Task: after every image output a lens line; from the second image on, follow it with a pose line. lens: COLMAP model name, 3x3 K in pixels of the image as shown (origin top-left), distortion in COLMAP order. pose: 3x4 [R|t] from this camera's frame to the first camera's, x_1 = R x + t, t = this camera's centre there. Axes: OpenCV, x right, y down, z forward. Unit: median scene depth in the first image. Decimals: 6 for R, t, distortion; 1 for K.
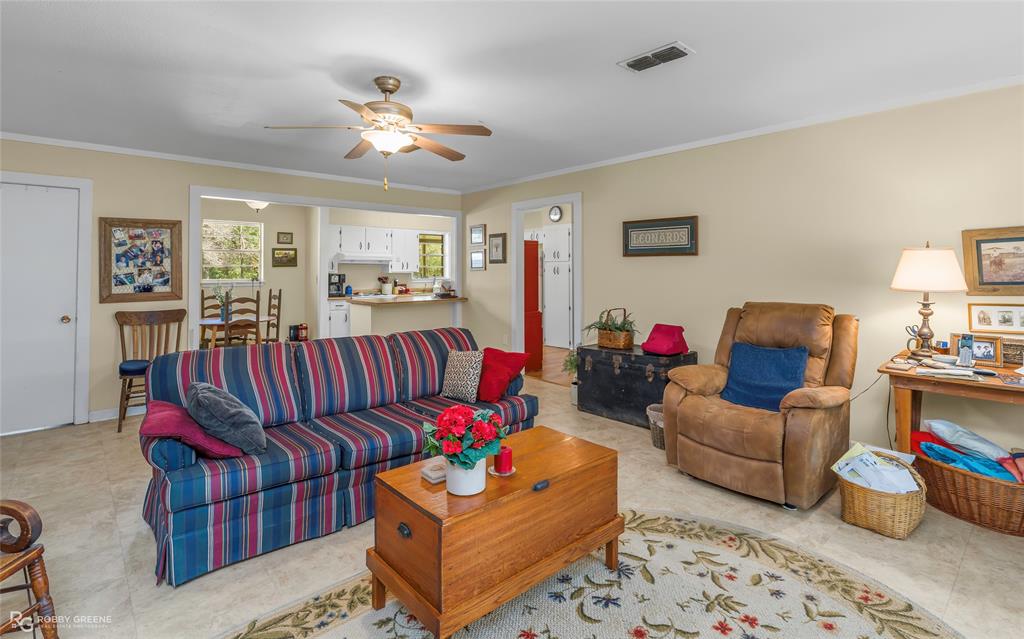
lens RADIAL K [[496.2, 0, 508.0], [0, 496.2, 271.7], [0, 0, 1]] dist [0.000444, 0.000253]
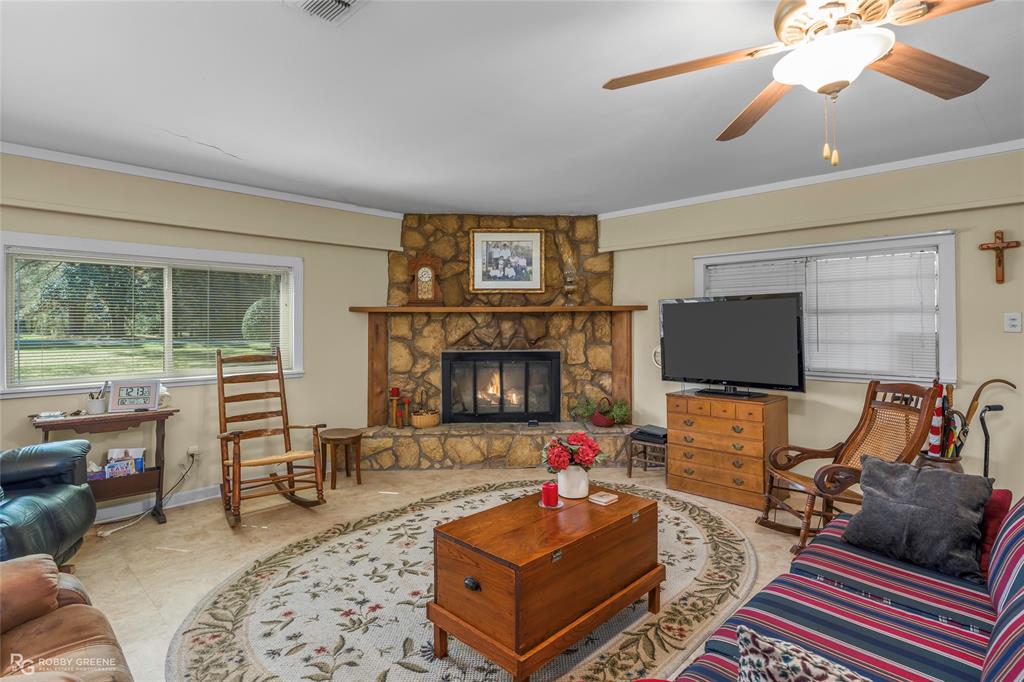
lens RADIAL K [[528.1, 0, 511.7], [0, 528.1, 317.7], [0, 0, 1]] dist [-0.000627, -0.000272]
pose [[-0.996894, 0.004611, -0.078626, 0.072758], [0.005642, 0.999901, -0.012897, -0.004444], [0.078558, -0.013301, -0.996821, 0.940391]]
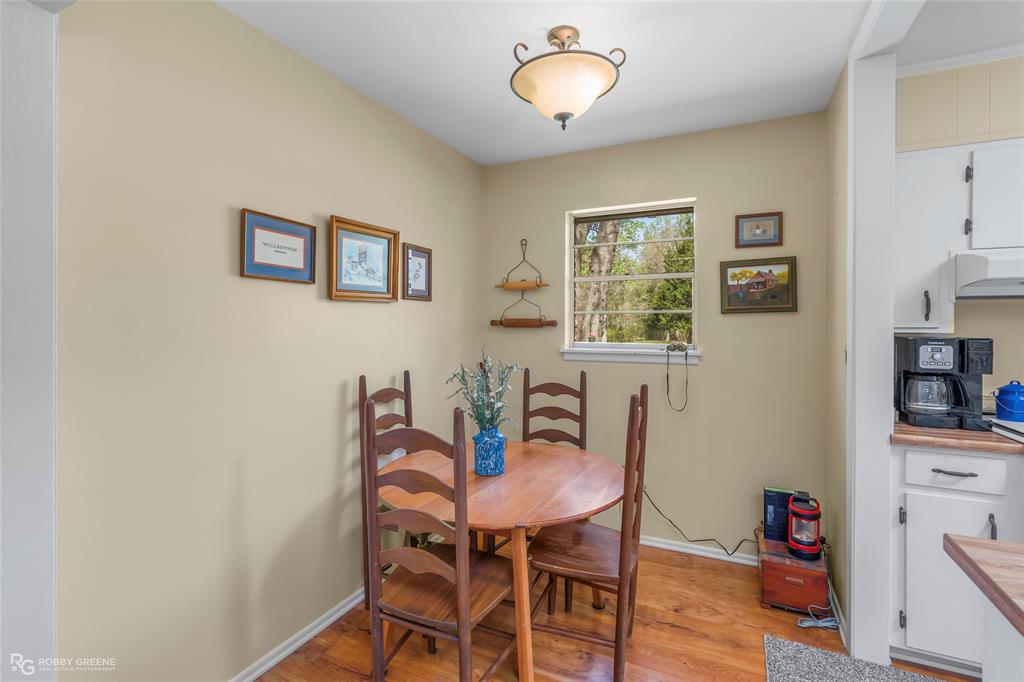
lens RADIAL K [[469.7, 0, 518.1], [0, 469.7, 323.8], [0, 0, 1]] dist [-0.001086, 0.001177]
pose [[0.392166, 0.004931, -0.919881, -0.357224], [-0.002755, 0.999987, 0.004185, -0.005011], [0.919890, 0.000893, 0.392175, 1.197597]]
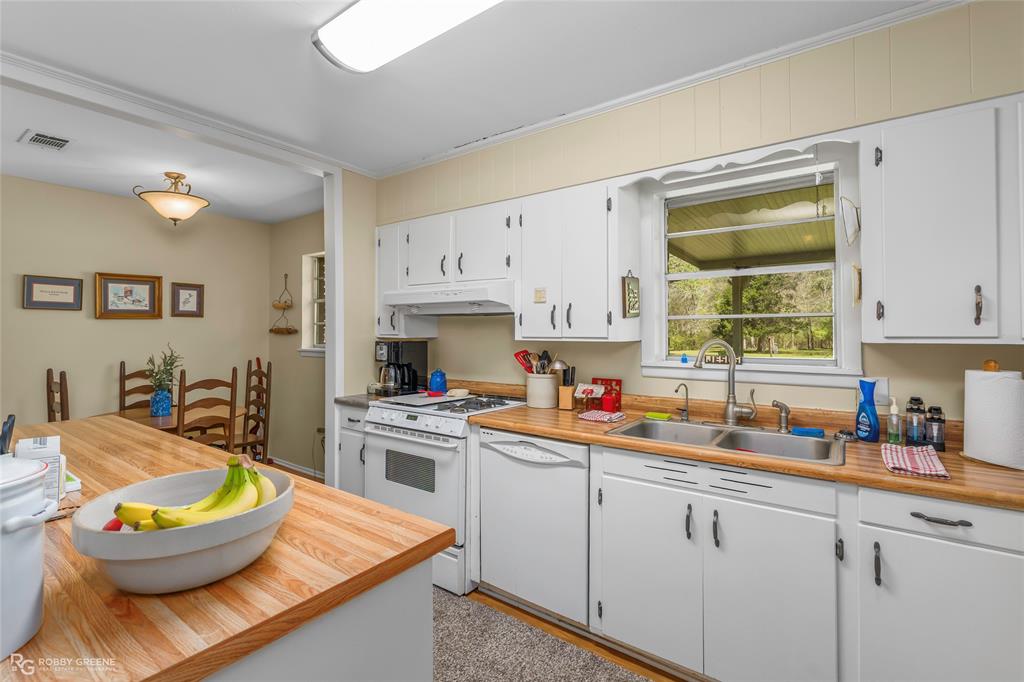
lens RADIAL K [[469.7, 0, 513.1], [0, 469.7, 322.9], [0, 0, 1]] dist [-0.001086, 0.001177]
pose [[0.202543, -0.011612, -0.979205, 0.087451], [0.001055, 0.999932, -0.011640, -0.008153], [0.979273, 0.001324, 0.202541, 1.735473]]
